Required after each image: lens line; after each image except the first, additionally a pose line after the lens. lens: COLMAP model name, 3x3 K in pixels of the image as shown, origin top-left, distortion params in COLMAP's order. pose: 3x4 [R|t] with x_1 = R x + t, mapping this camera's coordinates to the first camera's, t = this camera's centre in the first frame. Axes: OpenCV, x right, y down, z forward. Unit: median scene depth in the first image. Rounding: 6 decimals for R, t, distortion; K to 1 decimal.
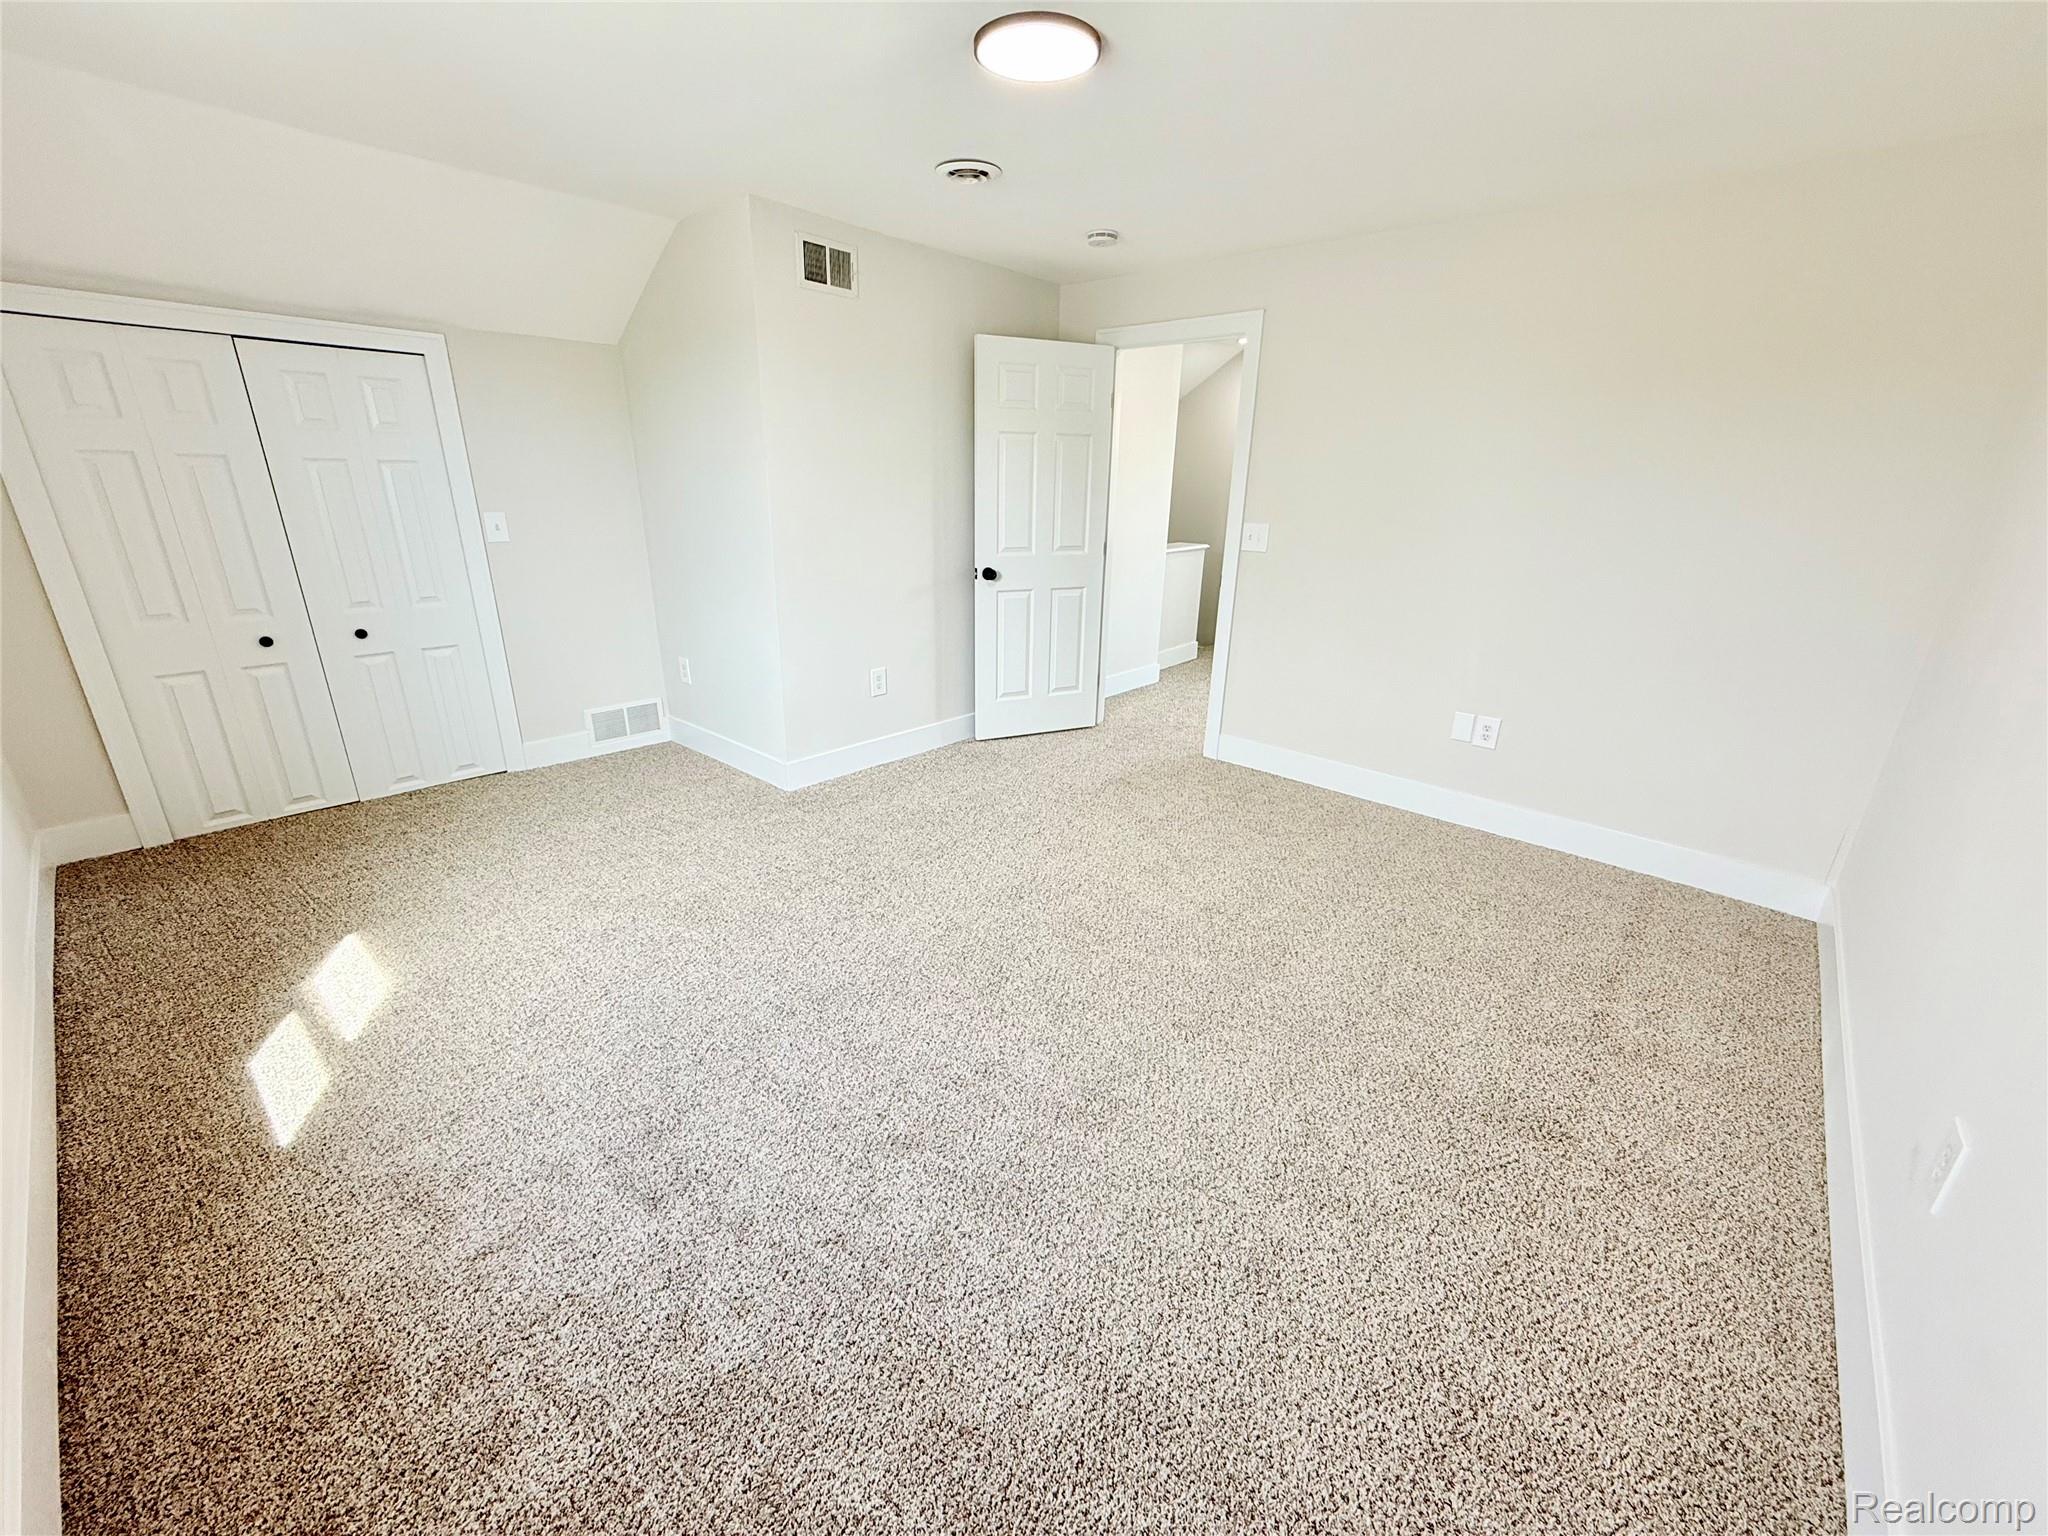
lens RADIAL K [[813.9, 0, 1019.7], [0, 813.9, 767.3], [0, 0, 1]] dist [-0.002064, 0.000238]
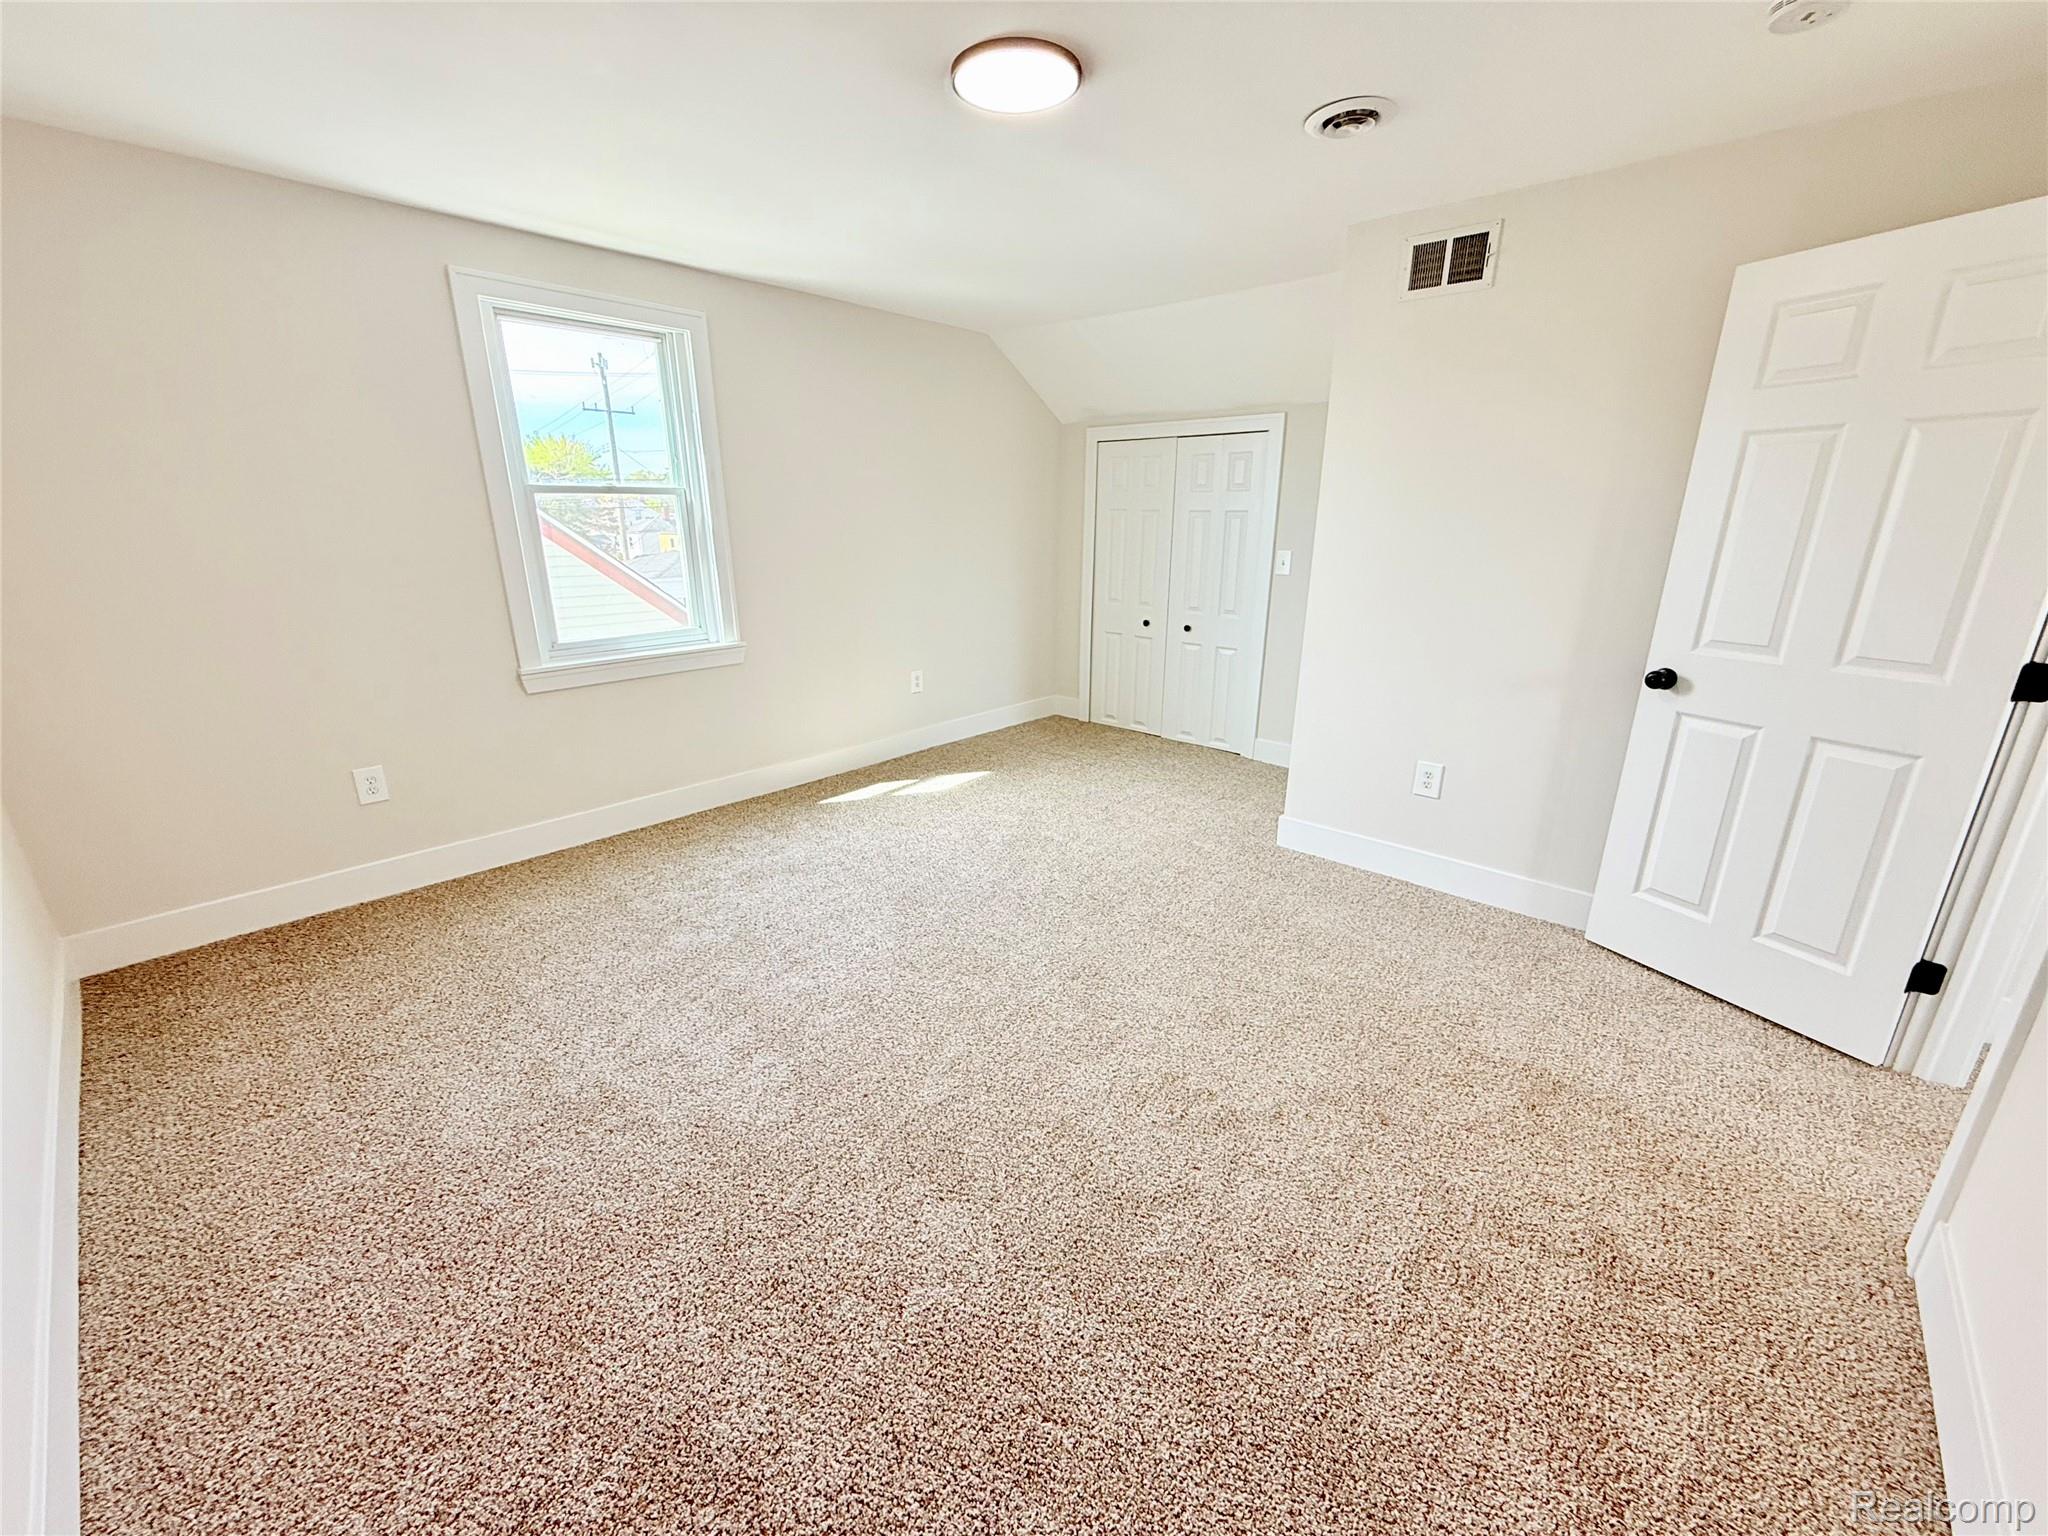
lens RADIAL K [[813.9, 0, 1019.7], [0, 813.9, 767.3], [0, 0, 1]] dist [-0.002064, 0.000238]
pose [[-0.005650, 0.277455, -0.960722, 0.632554], [-0.337467, 0.903847, 0.263014, -0.209890], [0.941320, 0.325698, 0.088525, 0.633274]]
